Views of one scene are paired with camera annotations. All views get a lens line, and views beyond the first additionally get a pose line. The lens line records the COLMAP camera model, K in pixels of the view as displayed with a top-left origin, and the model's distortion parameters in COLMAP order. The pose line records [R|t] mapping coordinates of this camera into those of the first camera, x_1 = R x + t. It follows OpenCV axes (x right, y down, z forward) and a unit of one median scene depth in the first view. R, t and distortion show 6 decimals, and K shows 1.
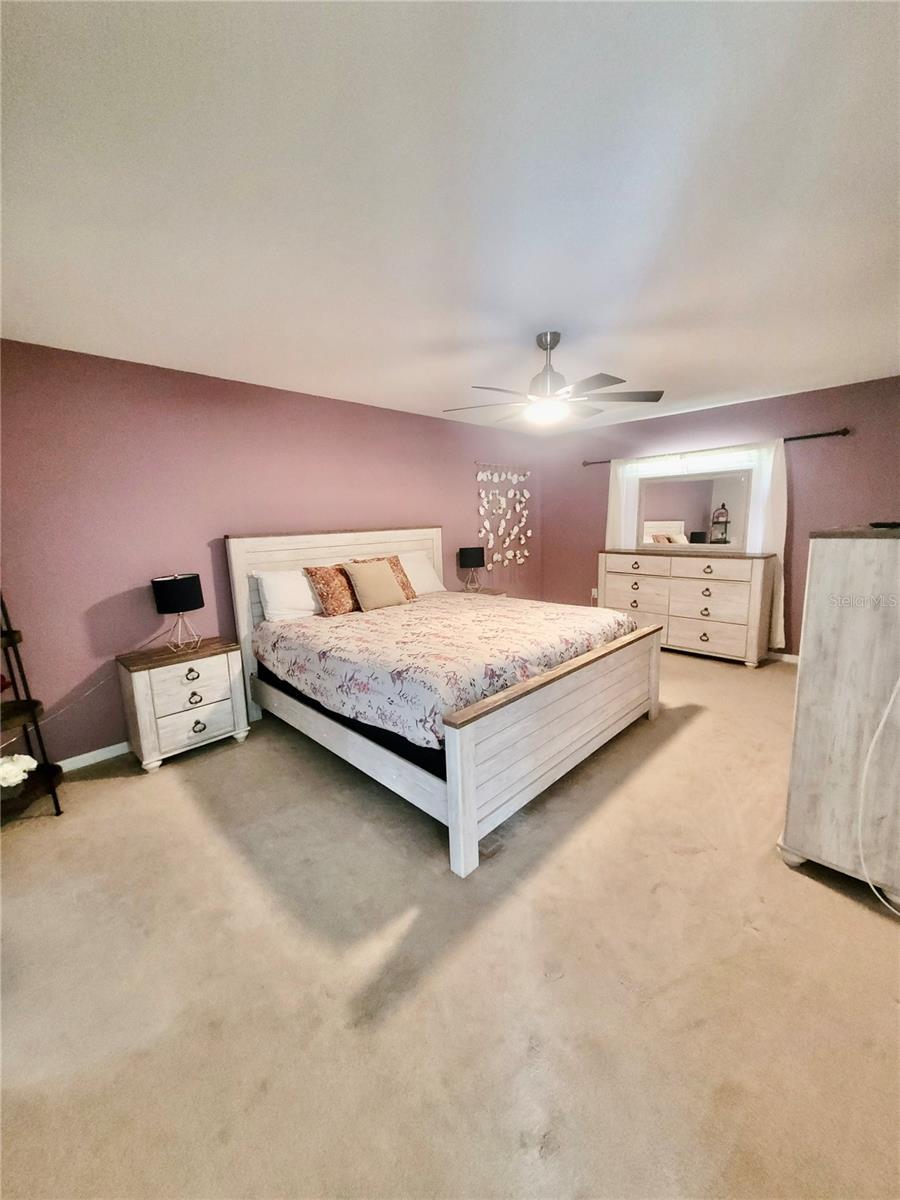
lens RADIAL K [[466.5, 0, 440.4], [0, 466.5, 596.2], [0, 0, 1]] dist [0.002392, 0.000074]
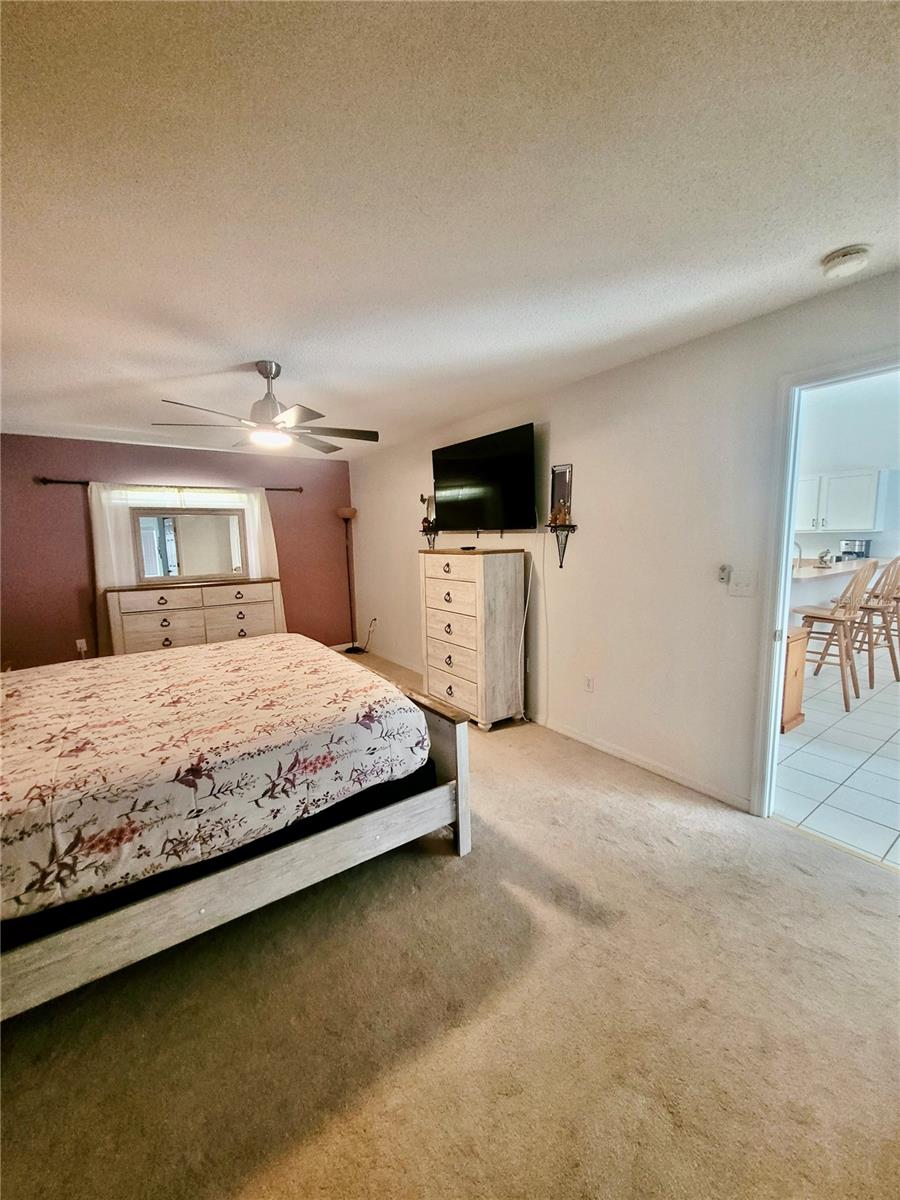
lens RADIAL K [[466.5, 0, 438.9], [0, 466.5, 596.9], [0, 0, 1]] dist [0.002392, 0.000074]
pose [[0.165205, -0.098959, 0.981282, -0.796977], [0.175870, 0.981963, 0.069419, -0.081962], [-0.970452, 0.161110, 0.179629, 0.595861]]
